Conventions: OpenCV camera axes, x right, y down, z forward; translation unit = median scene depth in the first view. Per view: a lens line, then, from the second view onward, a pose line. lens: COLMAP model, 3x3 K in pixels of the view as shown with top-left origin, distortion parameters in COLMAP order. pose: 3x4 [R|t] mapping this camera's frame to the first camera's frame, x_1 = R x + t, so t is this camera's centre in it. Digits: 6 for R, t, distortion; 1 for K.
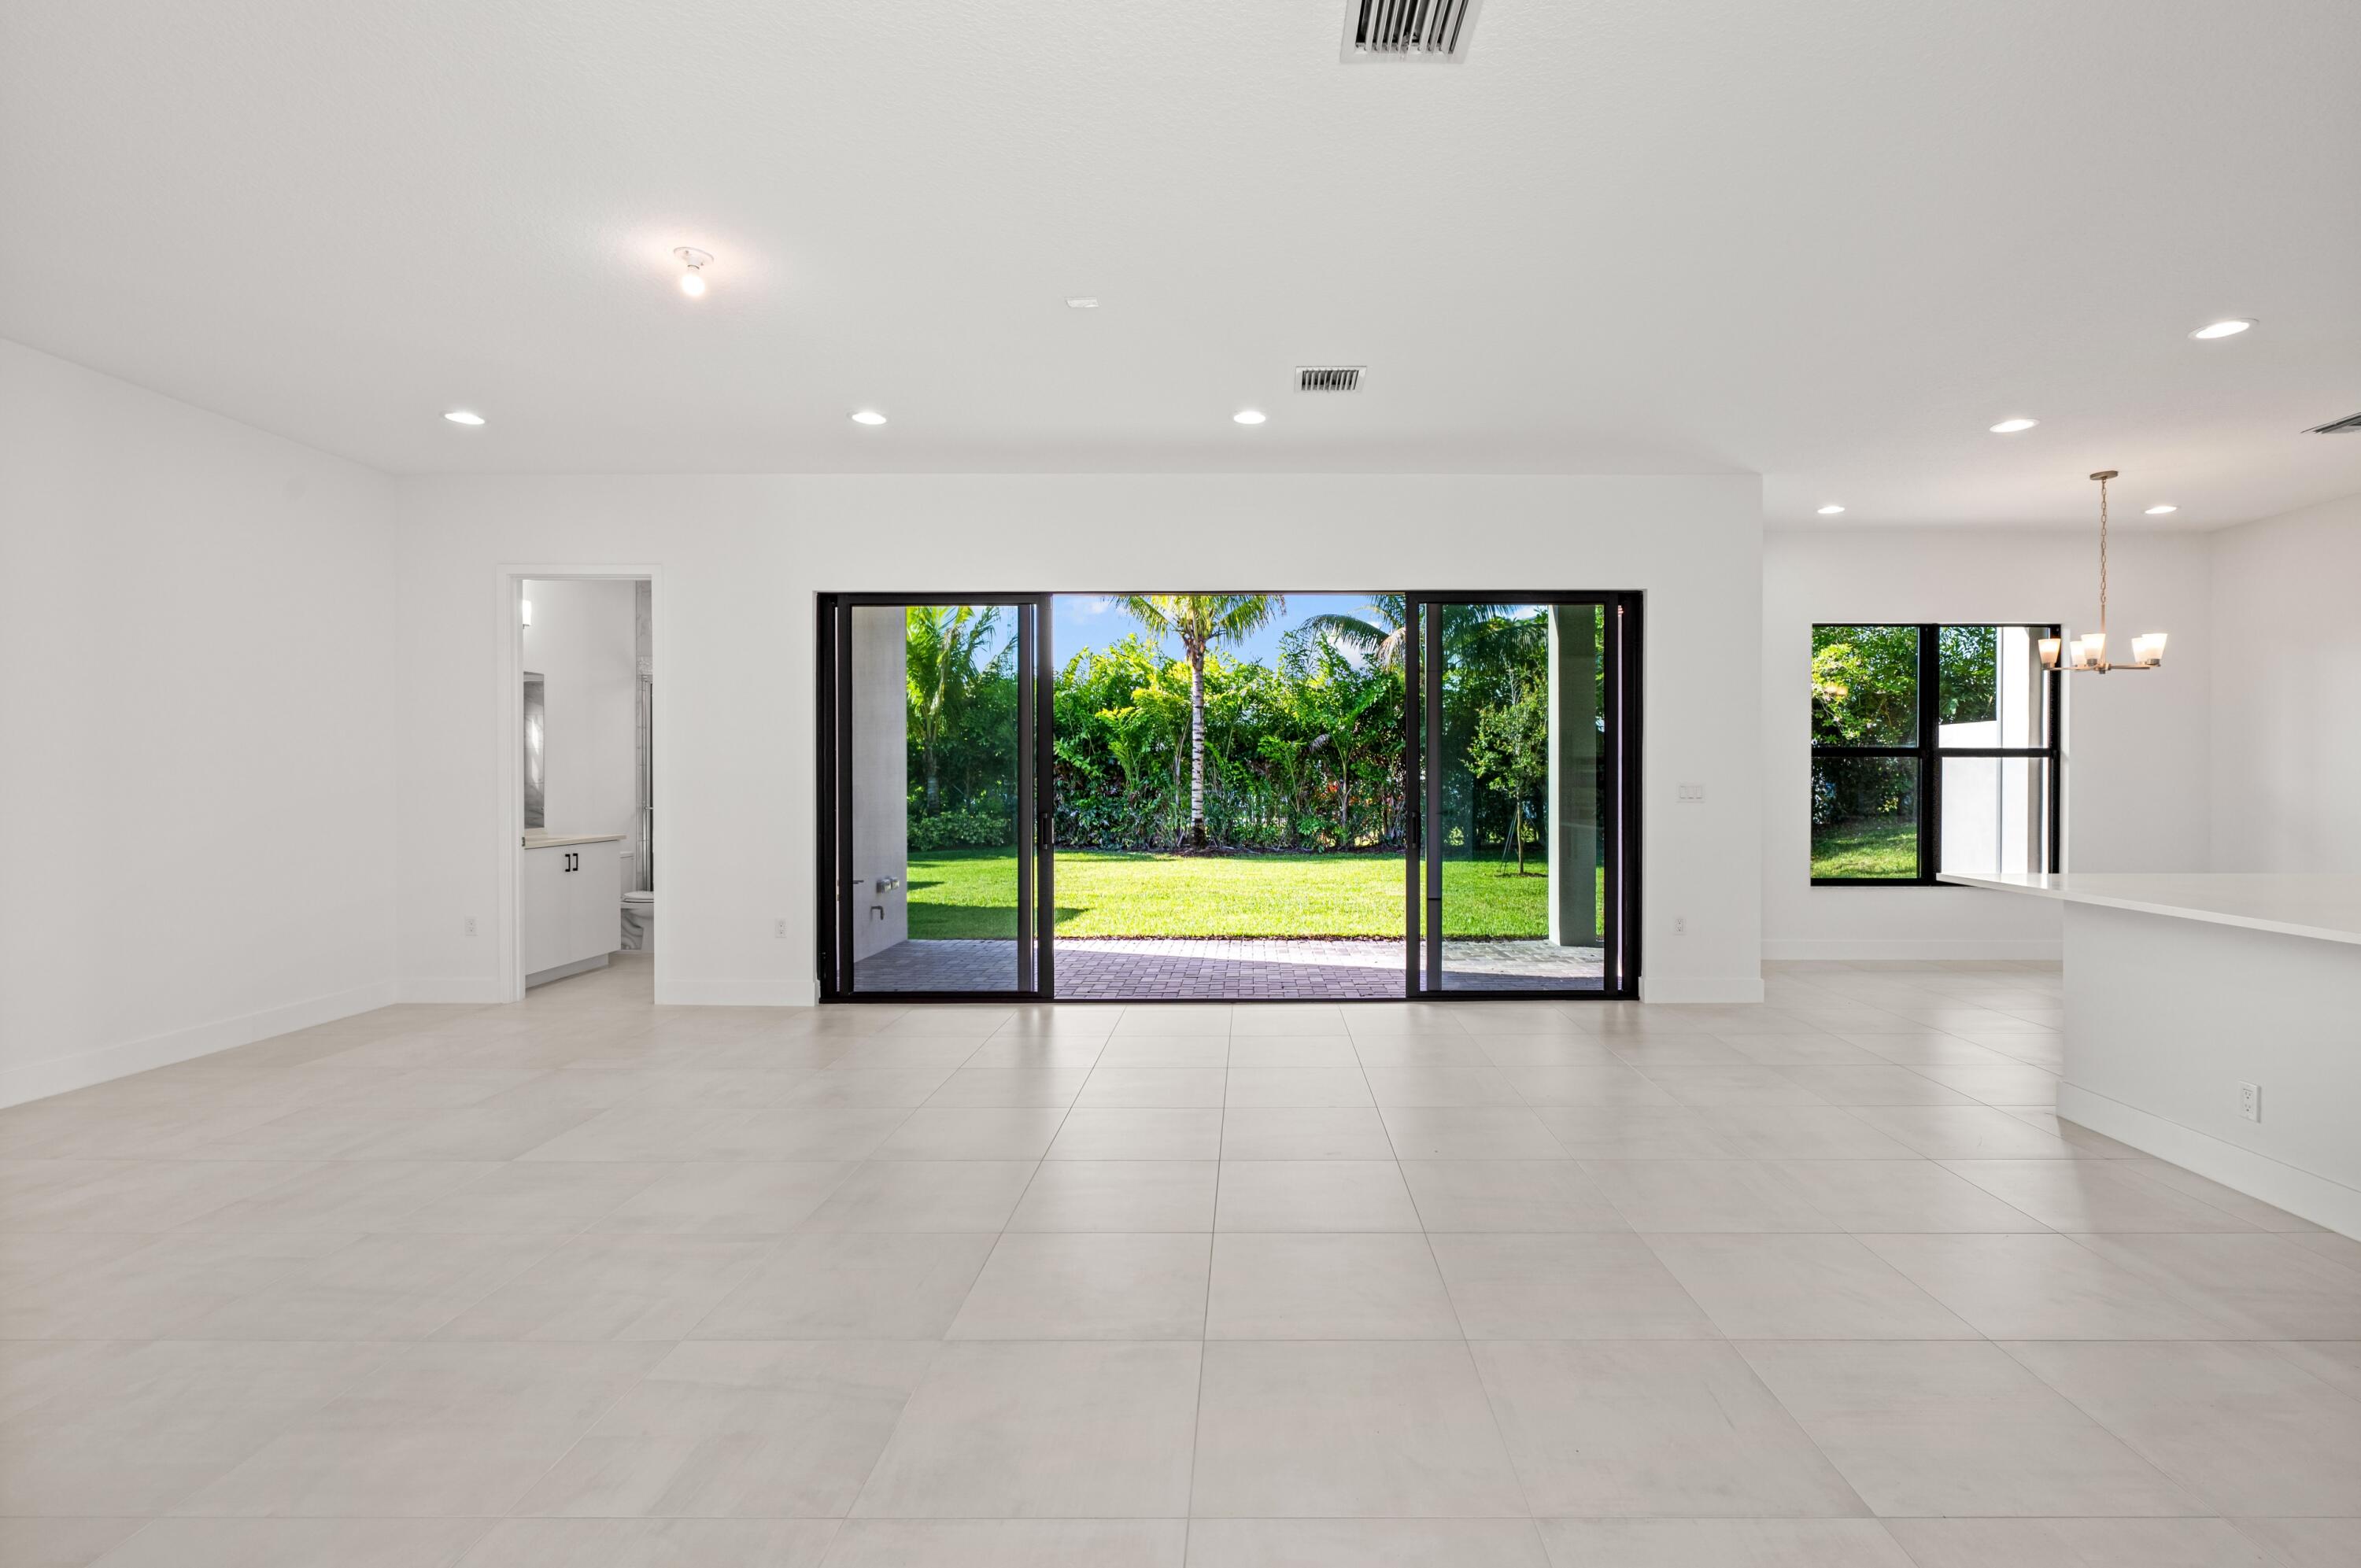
lens RADIAL K [[1076.9, 0, 1251.9], [0, 1076.9, 777.5], [0, 0, 1]] dist [-0.005049, 0.001138]
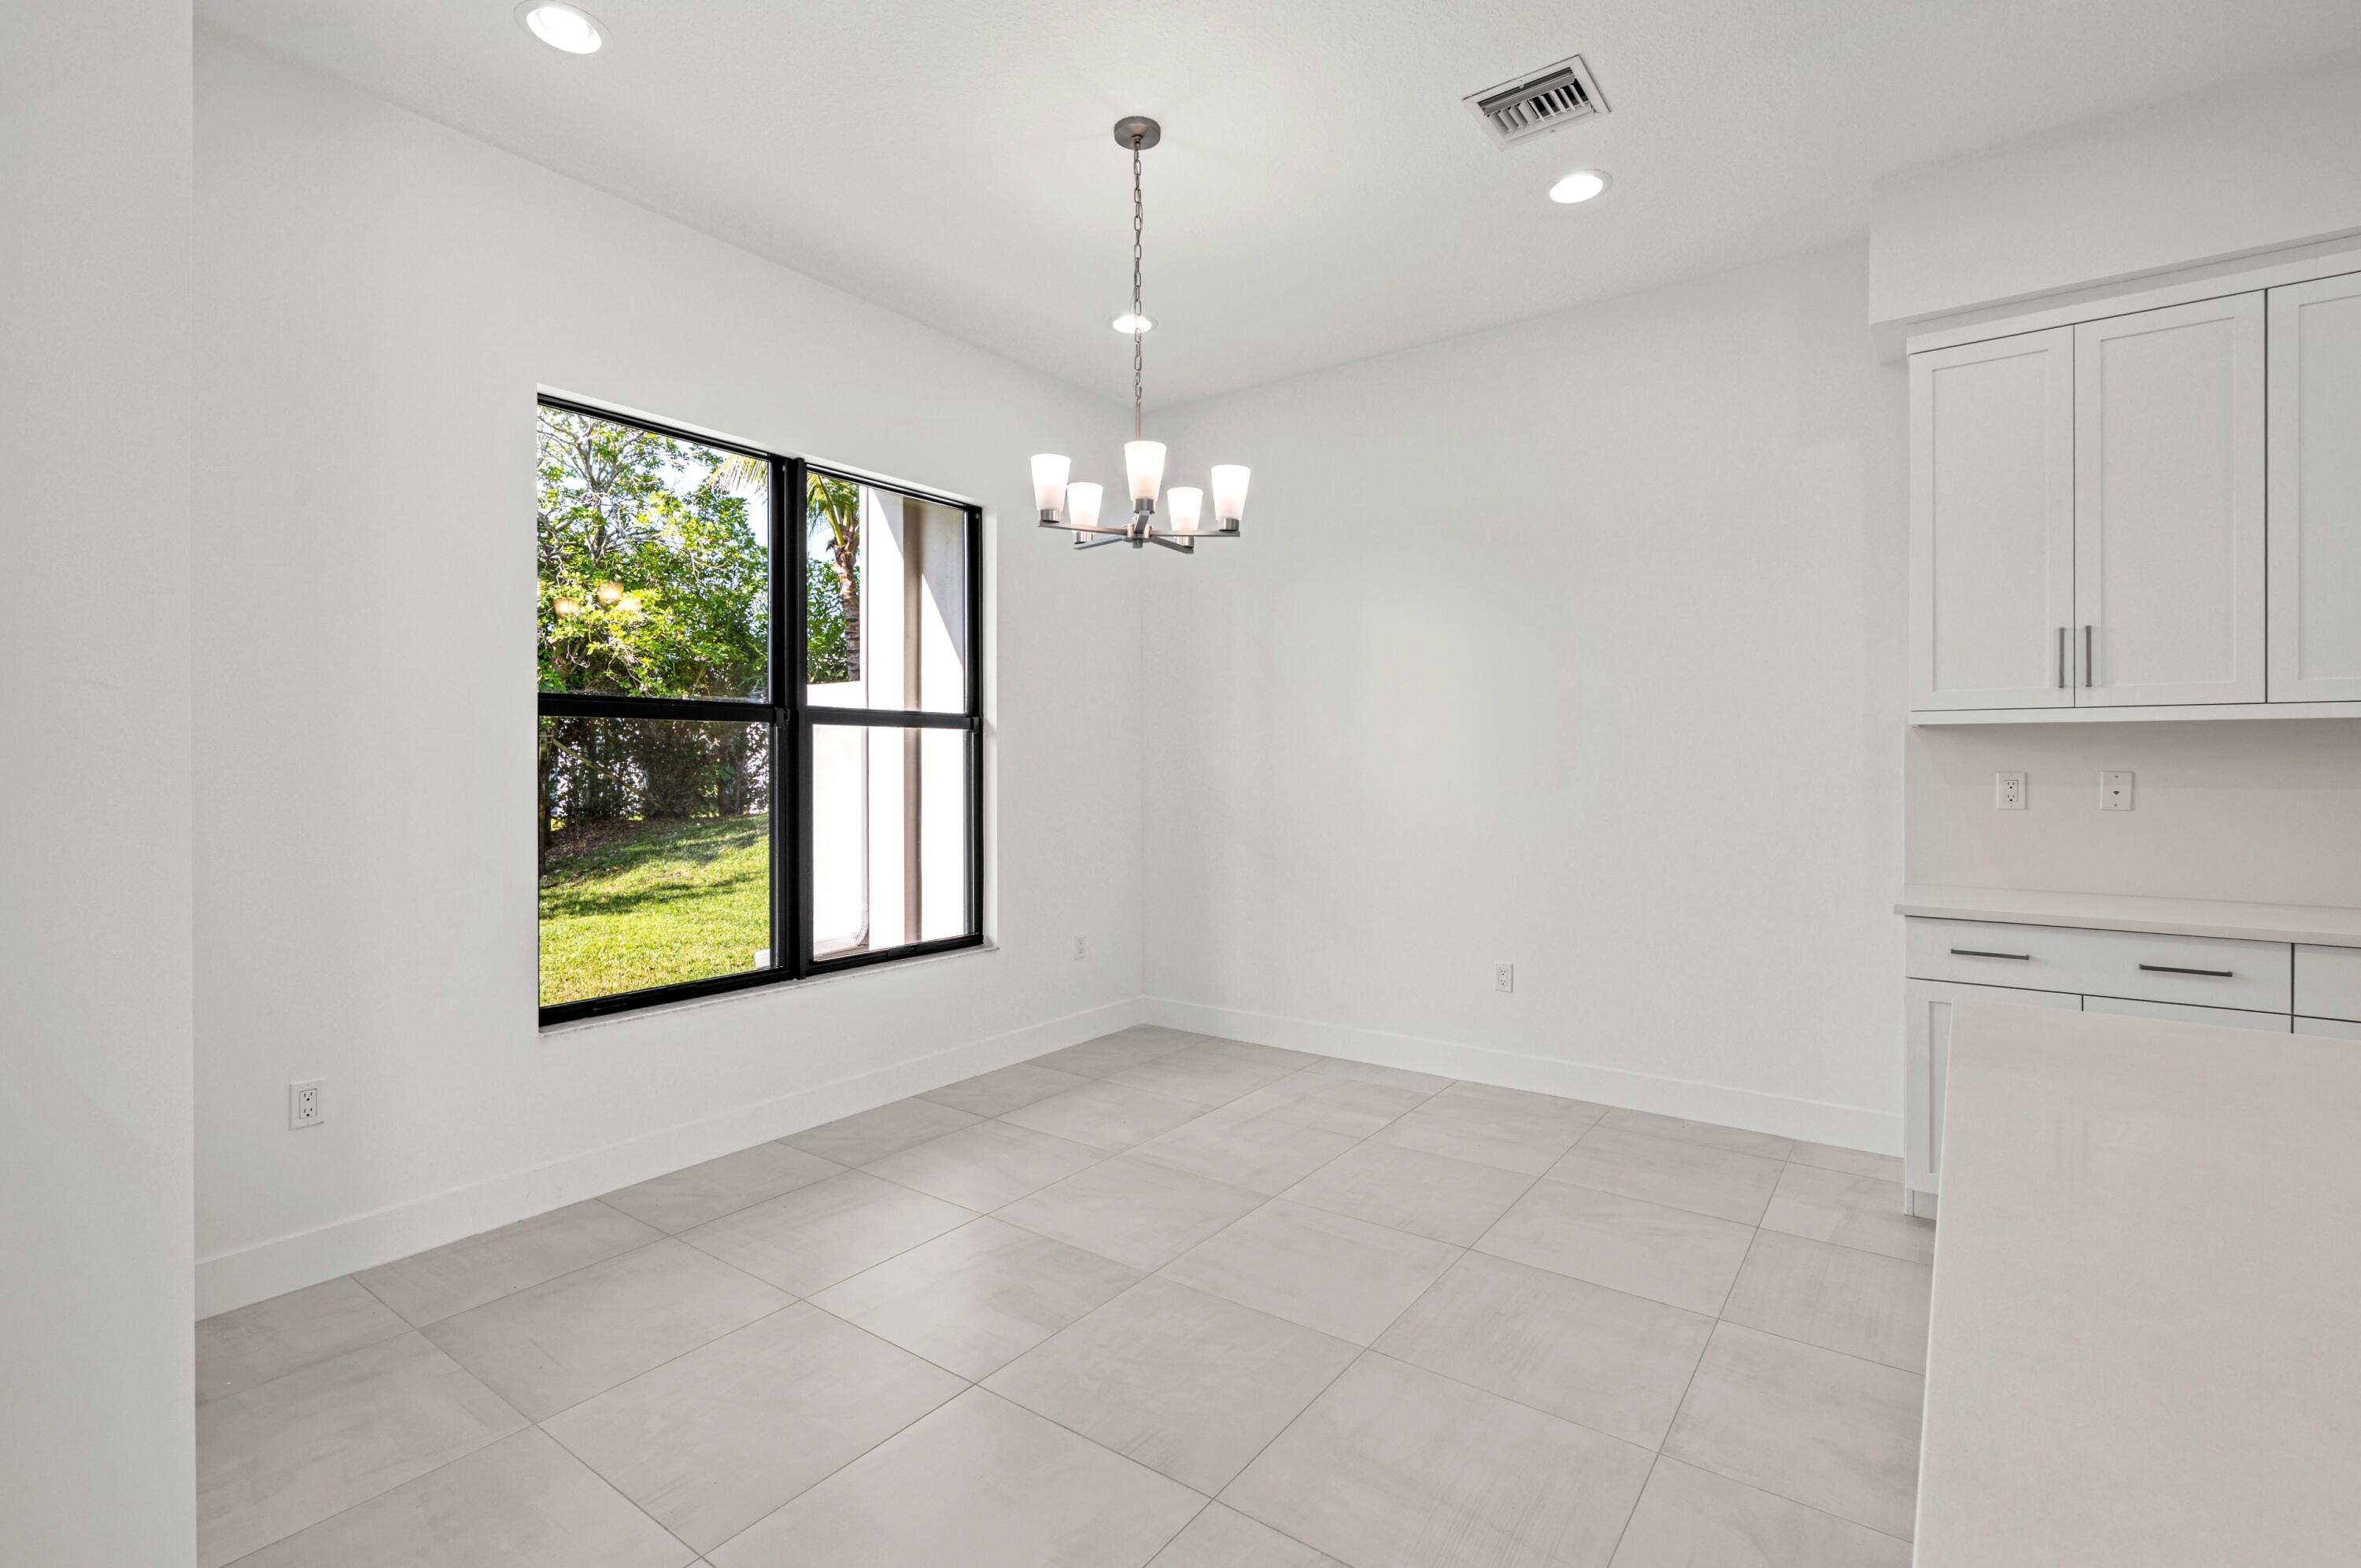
lens RADIAL K [[1076.9, 0, 1201.8], [0, 1076.9, 764.0], [0, 0, 1]] dist [-0.005049, 0.001138]
pose [[0.568716, -0.006193, 0.822510, 0.314076], [0.005480, 0.999978, 0.003740, -0.000199], [-0.822515, 0.002380, 0.568738, 0.537133]]
